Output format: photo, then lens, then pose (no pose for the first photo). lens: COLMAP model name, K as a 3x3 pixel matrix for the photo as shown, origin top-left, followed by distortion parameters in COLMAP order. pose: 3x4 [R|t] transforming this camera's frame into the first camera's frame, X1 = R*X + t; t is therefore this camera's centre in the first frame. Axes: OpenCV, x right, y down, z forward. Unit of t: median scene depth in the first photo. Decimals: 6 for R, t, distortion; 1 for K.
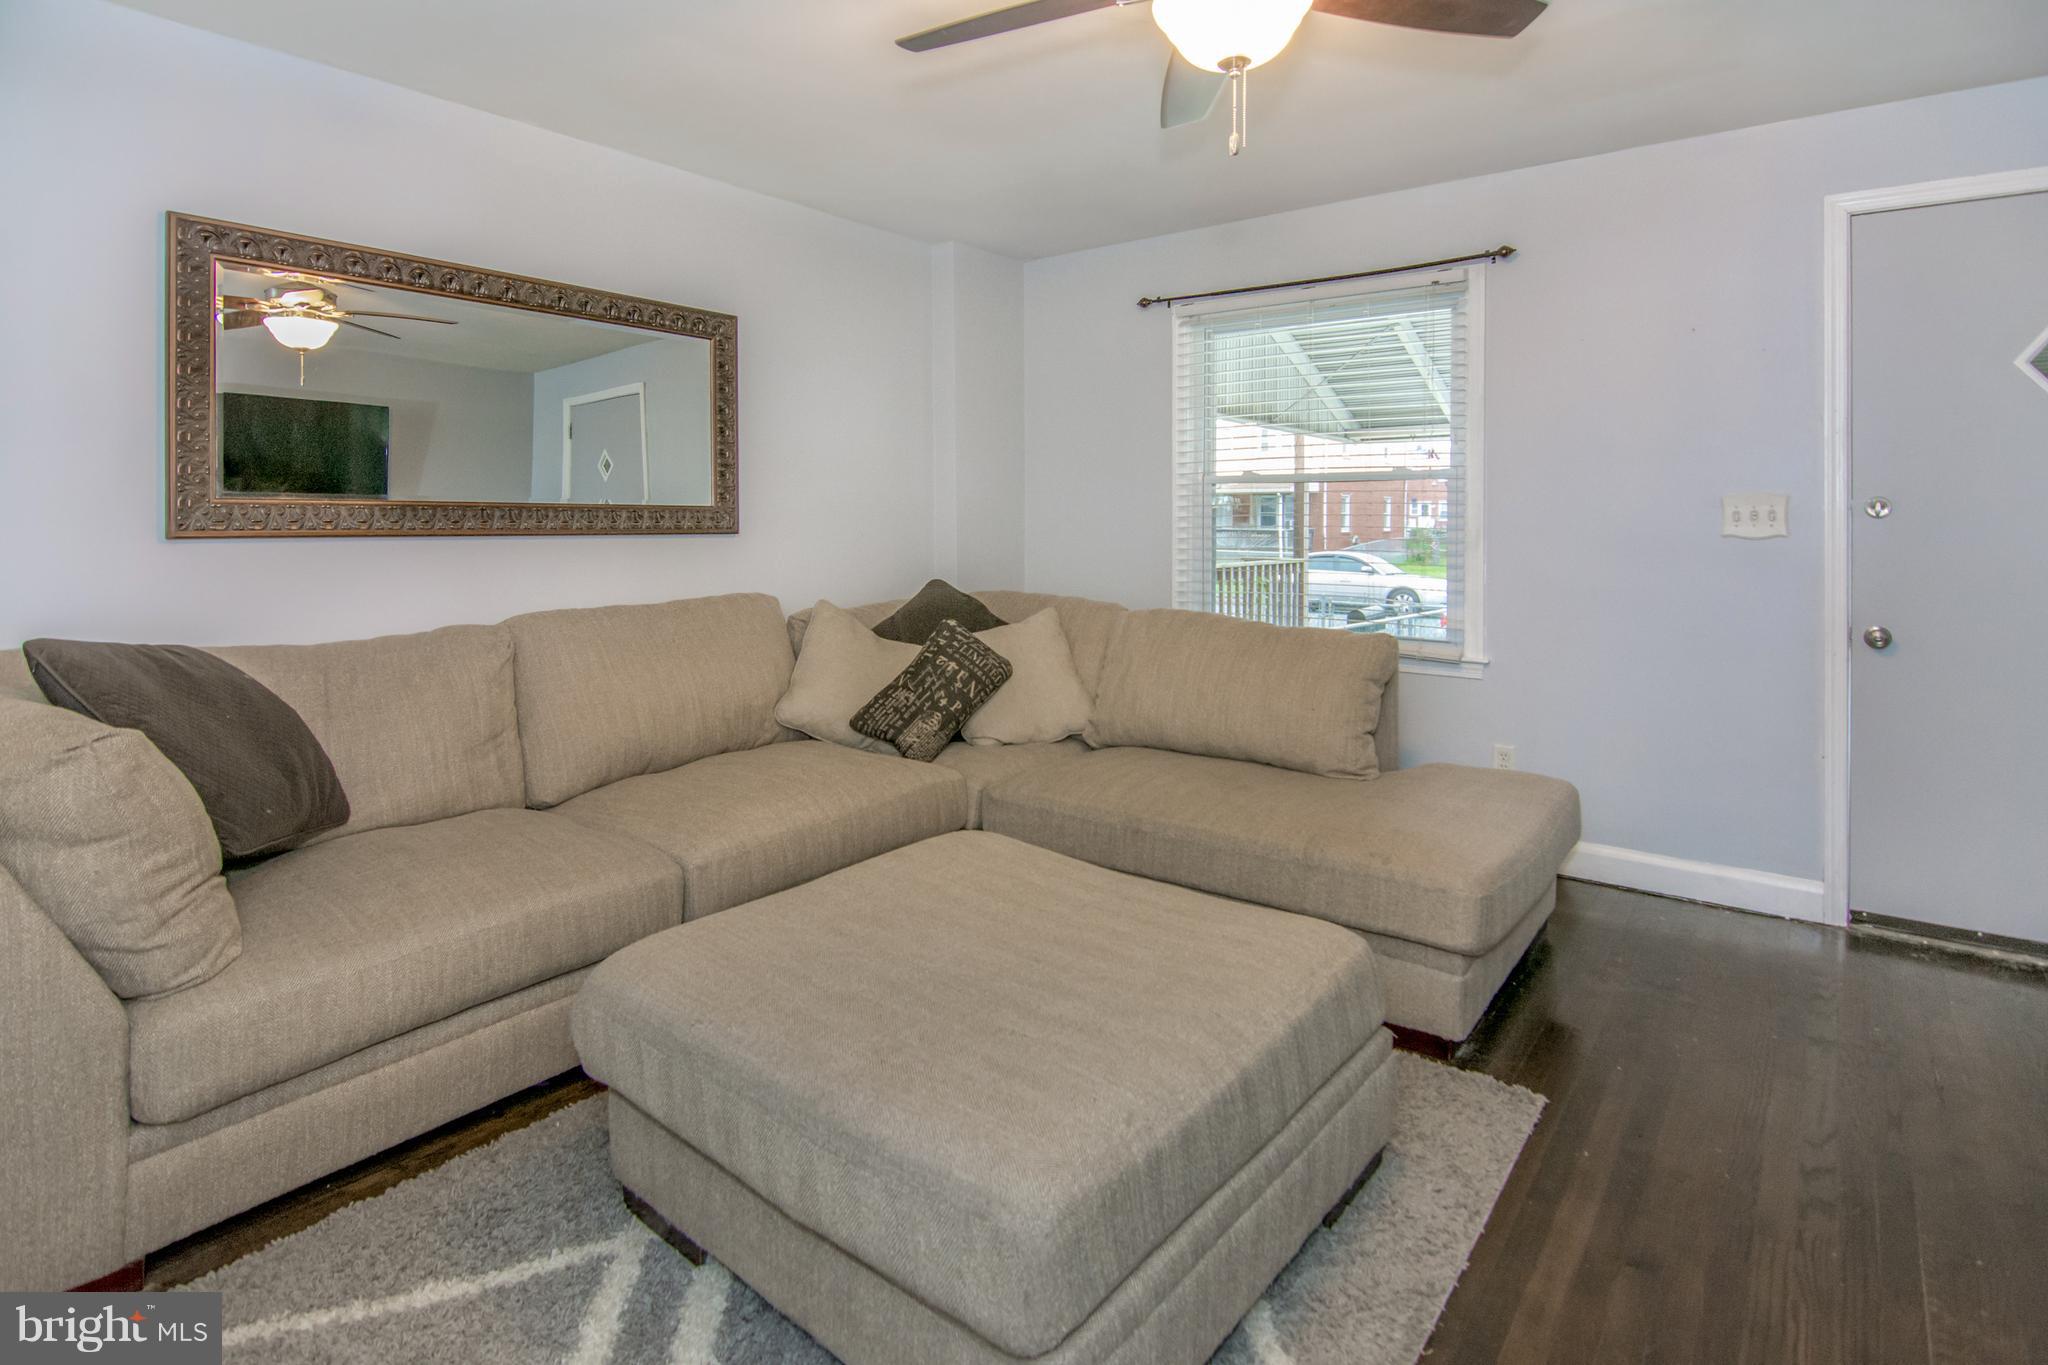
lens RADIAL K [[1042.2, 0, 1024.2], [0, 1042.2, 570.0], [0, 0, 1]] dist [-0.015317, -0.001207]
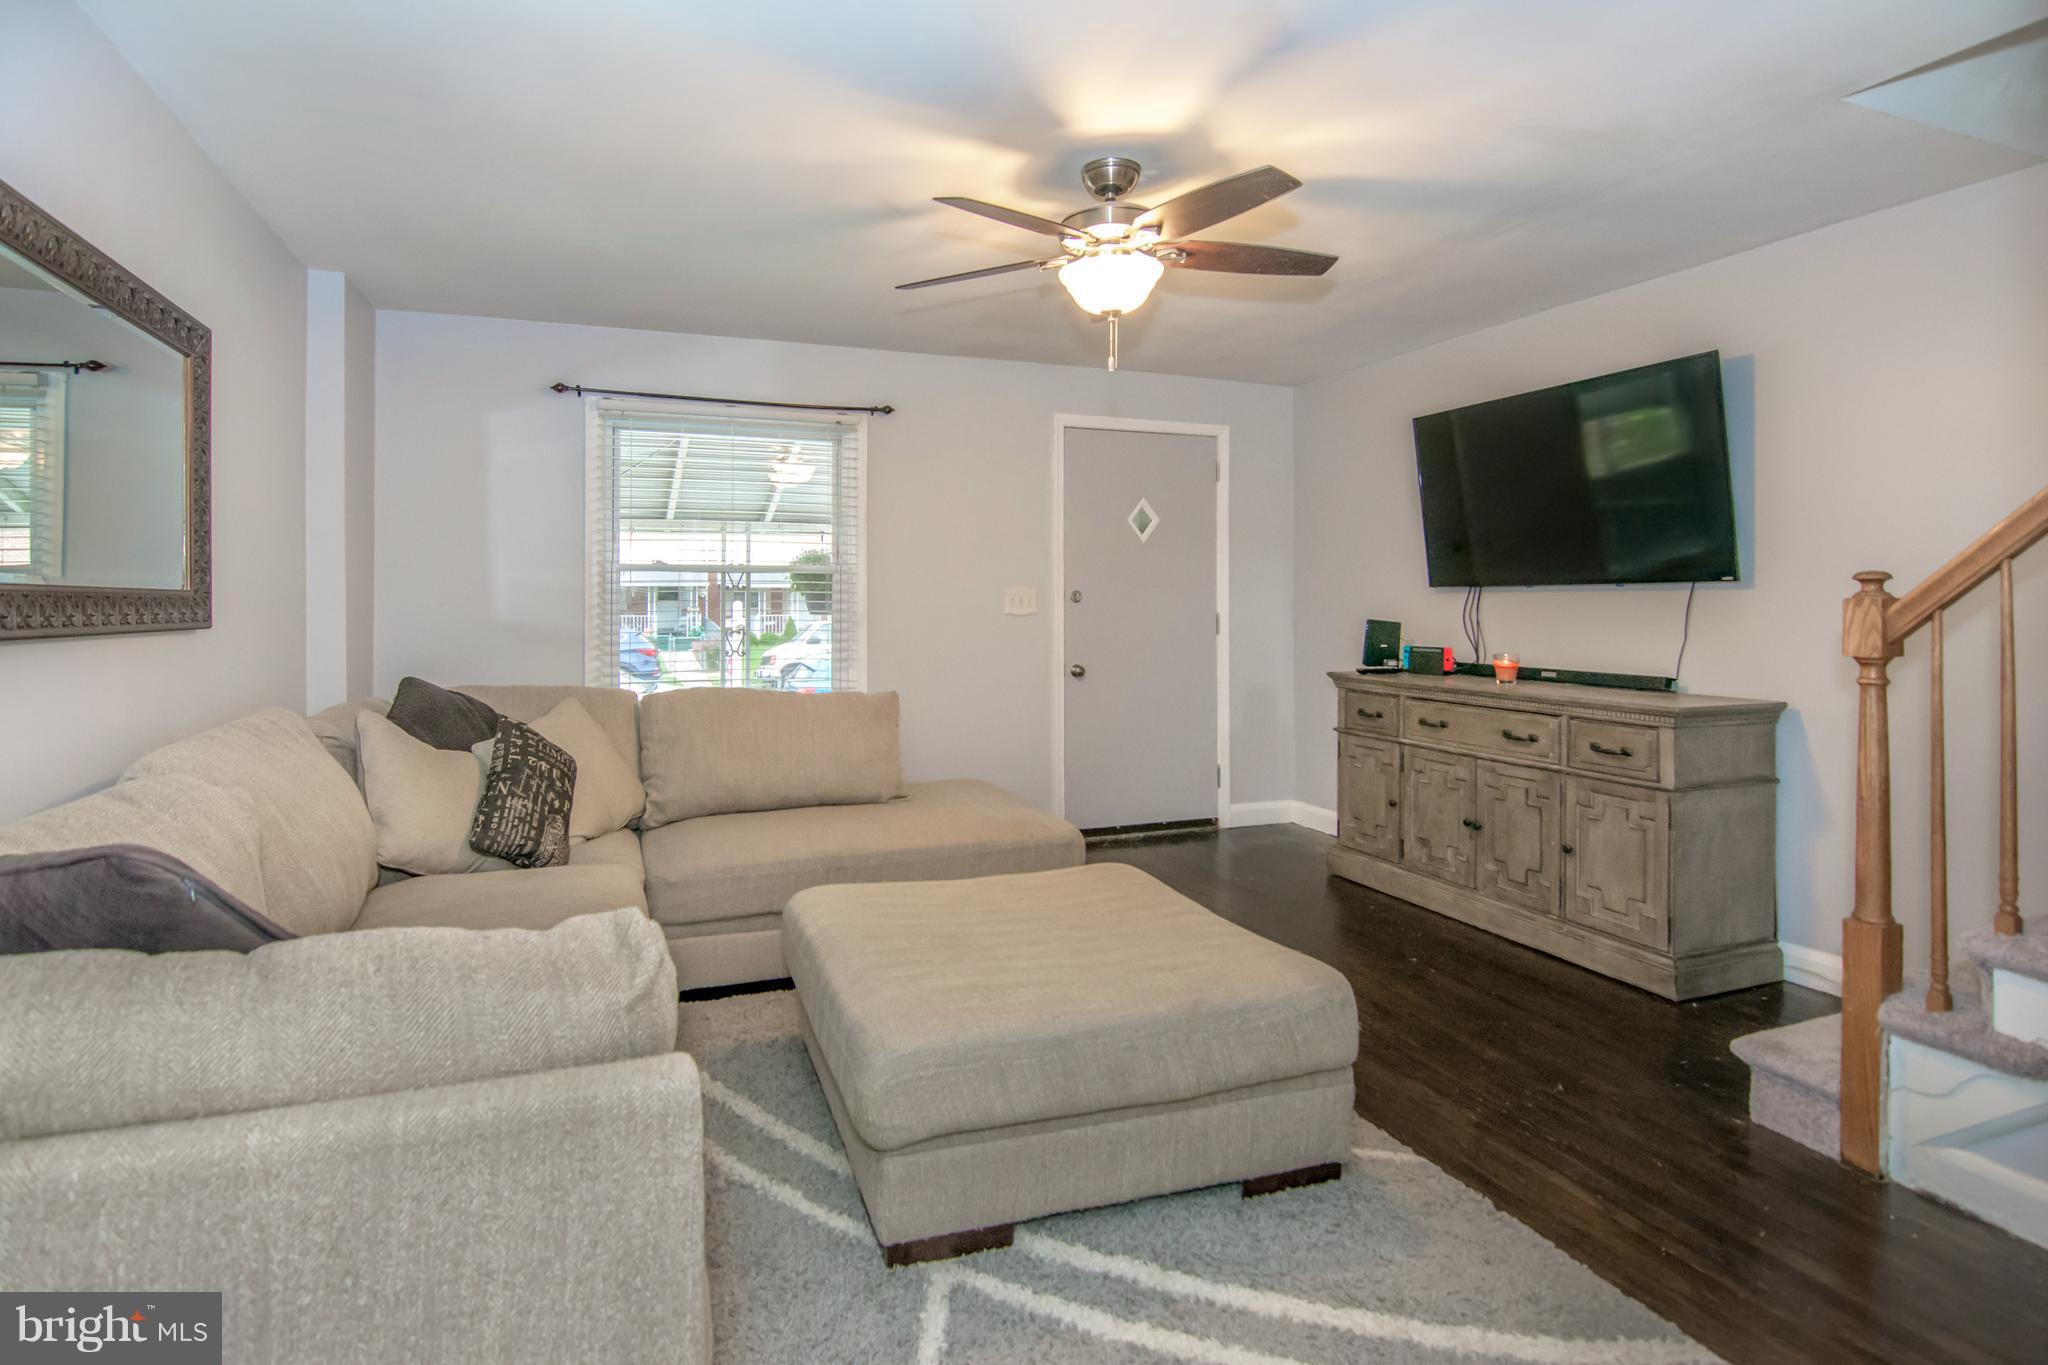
lens RADIAL K [[1016.5, 0, 1004.2], [0, 1016.5, 613.9], [0, 0, 1]] dist [-0.001372, -0.016030]
pose [[0.520825, -0.012022, 0.853579, -0.602903], [0.048063, 0.998728, -0.015260, -0.007960], [-0.852310, 0.048973, 0.520740, 0.177577]]
